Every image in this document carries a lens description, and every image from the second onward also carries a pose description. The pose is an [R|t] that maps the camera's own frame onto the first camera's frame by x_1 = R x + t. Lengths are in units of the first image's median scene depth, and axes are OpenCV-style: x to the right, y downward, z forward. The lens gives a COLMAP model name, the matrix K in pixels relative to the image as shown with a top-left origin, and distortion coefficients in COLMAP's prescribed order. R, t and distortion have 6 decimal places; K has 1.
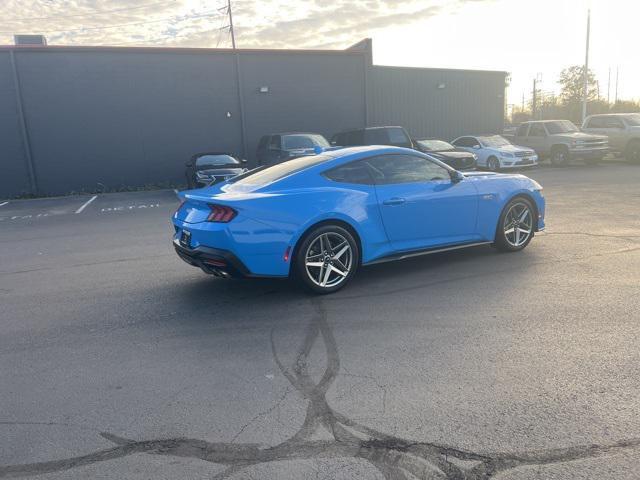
lens RADIAL K [[470.8, 0, 320.0], [0, 470.8, 240.0], [0, 0, 1]] dist [0.071252, -0.048379]
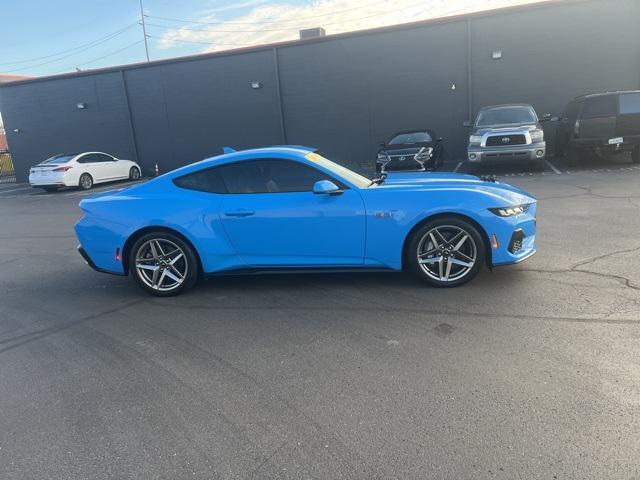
lens RADIAL K [[479.2, 0, 326.0], [0, 479.2, 235.8], [0, 0, 1]] dist [0.061592, -0.057700]
pose [[0.799223, 0.117700, -0.589397, 0.869475], [-0.085364, 0.992926, 0.082530, -0.130631], [0.594942, -0.015646, 0.803617, 0.347839]]
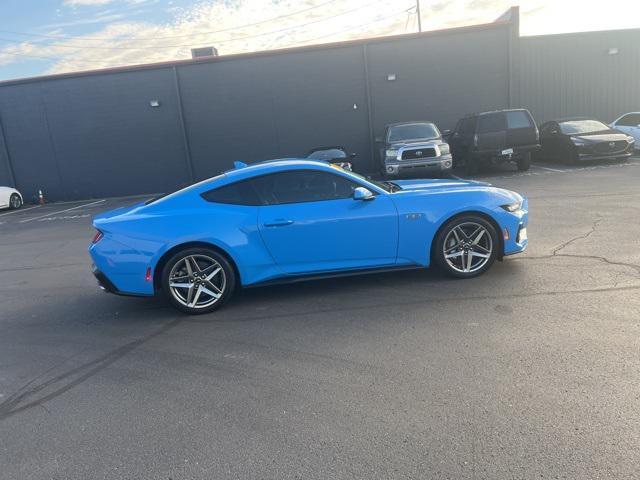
lens RADIAL K [[479.2, 0, 326.0], [0, 479.2, 235.8], [0, 0, 1]] dist [0.061592, -0.057700]
pose [[0.924784, 0.036851, -0.378704, 0.622295], [-0.027598, 0.999174, 0.029835, -0.087989], [0.379491, -0.017139, 0.925037, 0.146499]]
